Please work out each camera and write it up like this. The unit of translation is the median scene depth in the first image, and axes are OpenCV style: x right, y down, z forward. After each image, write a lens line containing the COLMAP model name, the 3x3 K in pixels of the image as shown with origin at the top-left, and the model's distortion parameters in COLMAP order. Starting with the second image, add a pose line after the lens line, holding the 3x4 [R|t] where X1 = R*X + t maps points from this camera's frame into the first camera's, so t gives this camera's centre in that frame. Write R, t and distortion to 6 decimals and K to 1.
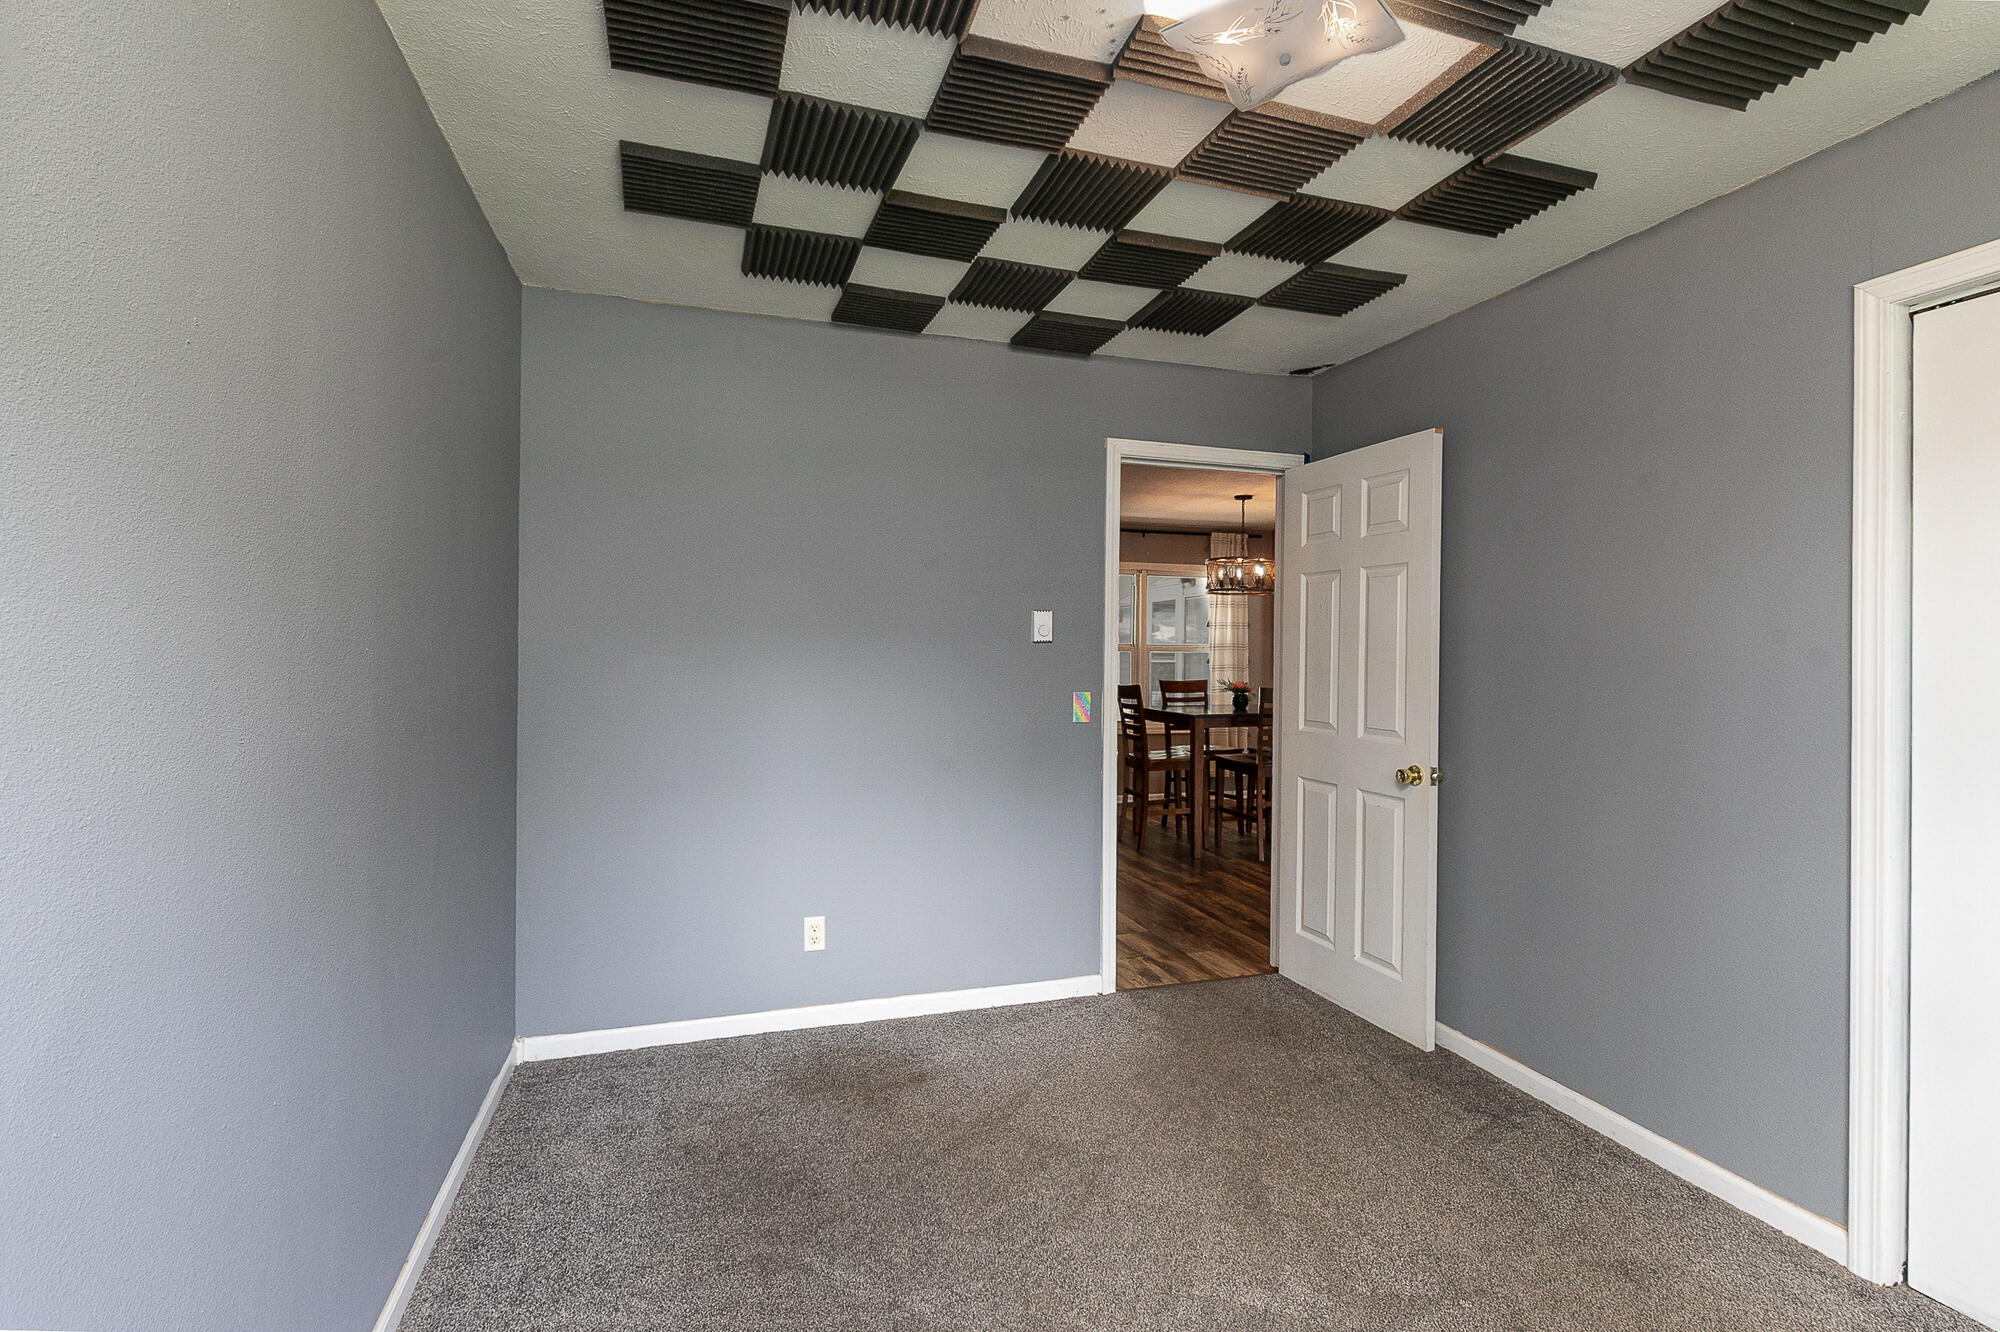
lens RADIAL K [[907.4, 0, 1000.0], [0, 907.4, 666.0], [0, 0, 1]] dist [0.000854, -0.000033]
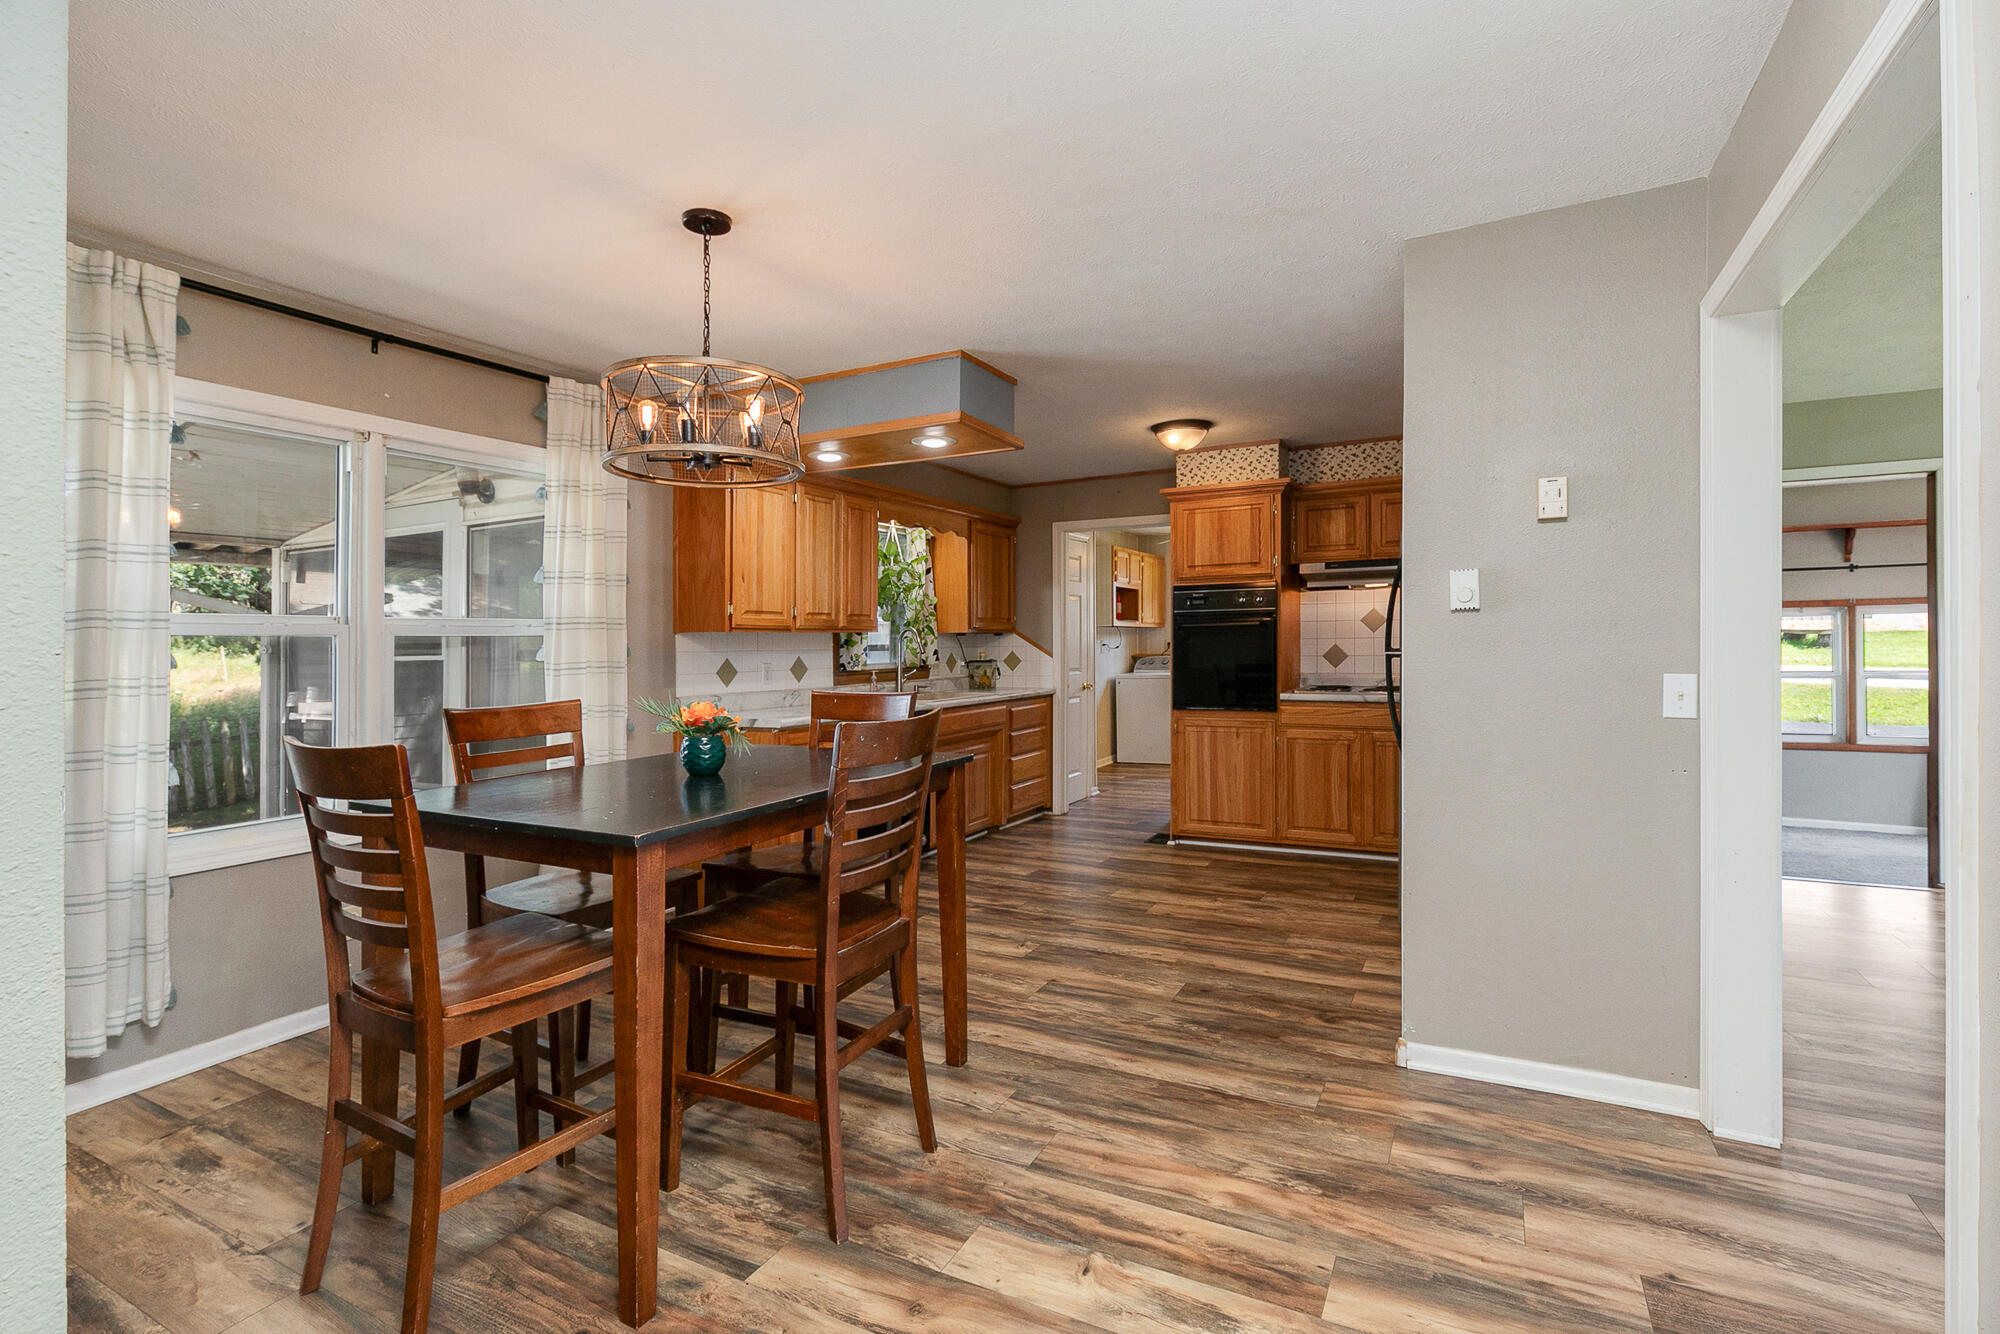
lens RADIAL K [[907.4, 0, 1000.0], [0, 907.4, 667.0], [0, 0, 1]] dist [0.000854, -0.000033]
pose [[0.709089, -0.008764, 0.705064, 0.067344], [-0.001485, 0.999902, 0.013922, -0.004954], [-0.705117, -0.010919, 0.709007, 0.506361]]
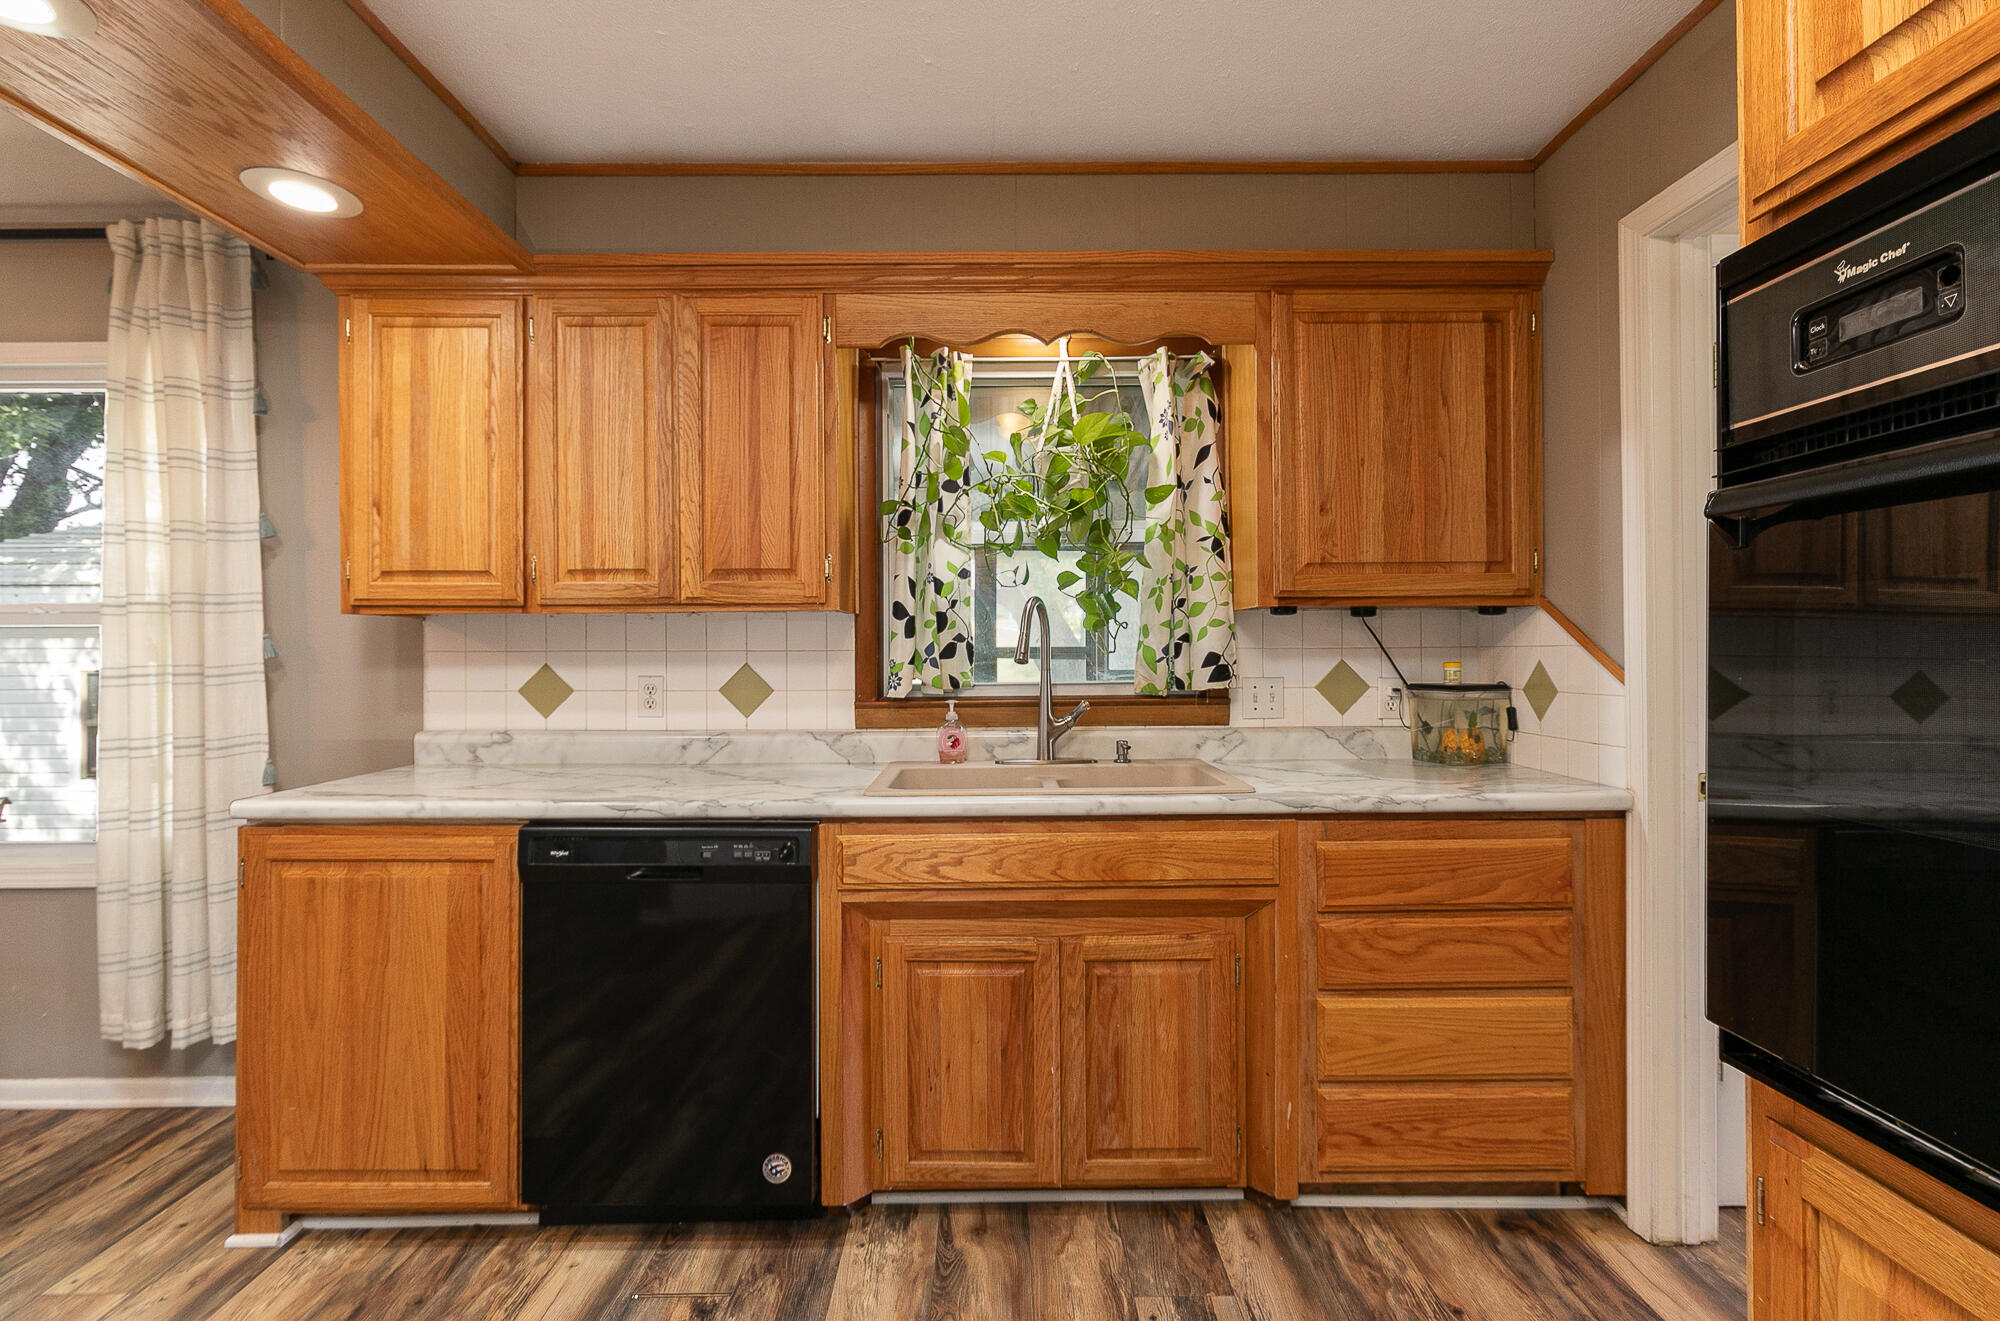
lens RADIAL K [[928.7, 0, 1000.0], [0, 928.7, 660.5], [0, 0, 1]] dist [0.001097, 0.000452]
pose [[0.956752, 0.015011, -0.290516, 0.543117], [-0.011107, 0.999825, 0.015080, -0.009769], [0.290692, -0.011201, 0.956751, 0.749695]]
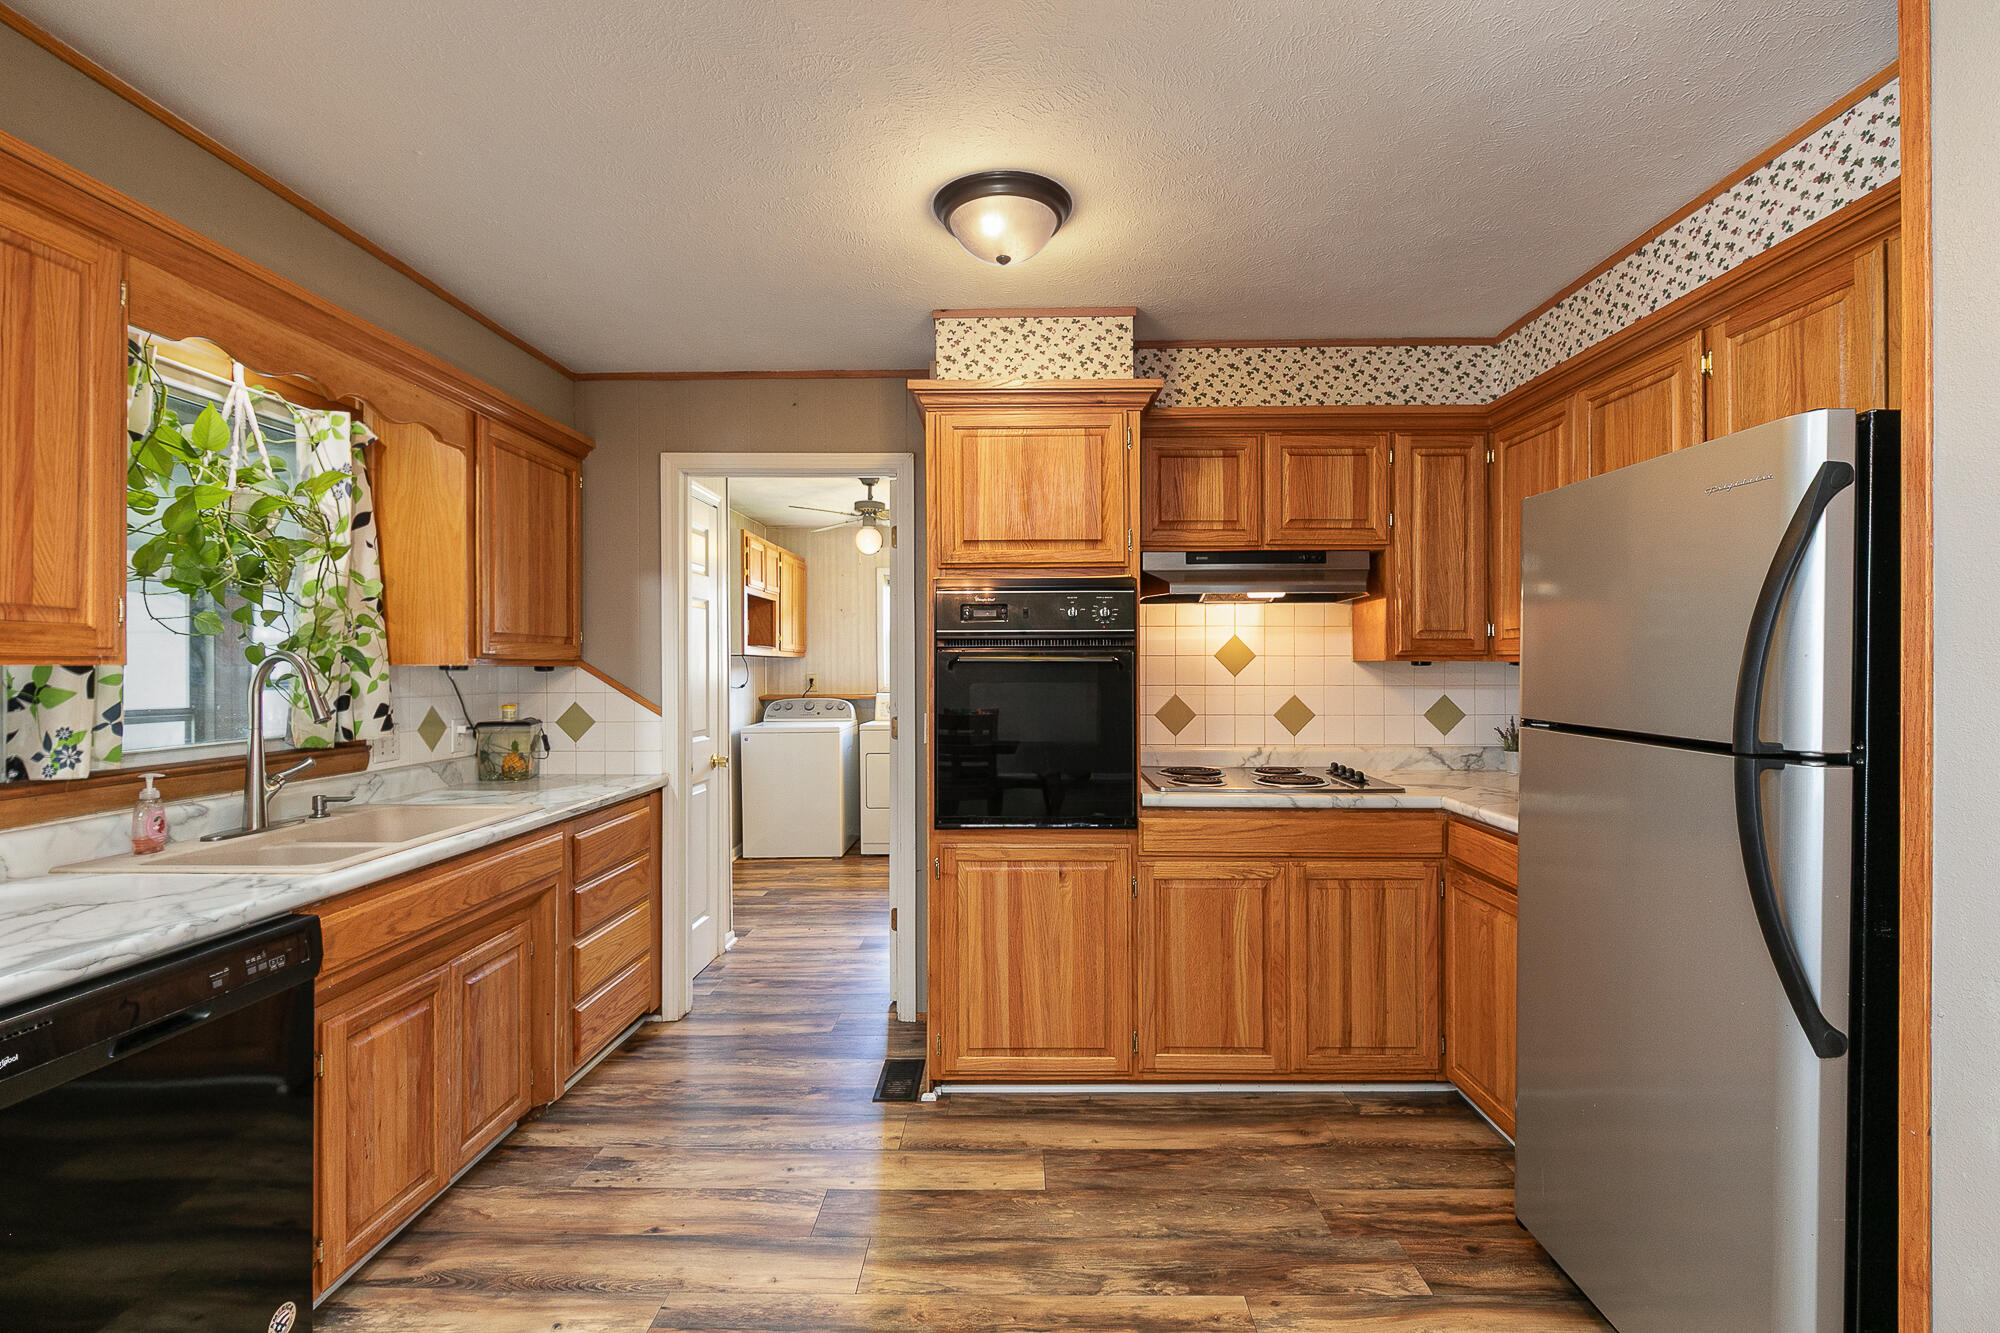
lens RADIAL K [[914.9, 0, 977.1], [0, 914.9, 694.1], [0, 0, 1]] dist [0.000315, -0.000016]
pose [[0.347075, -0.008681, 0.937797, 0.308816], [-0.007842, 0.999895, 0.012158, -0.017082], [-0.937805, -0.011574, 0.346971, 0.746954]]
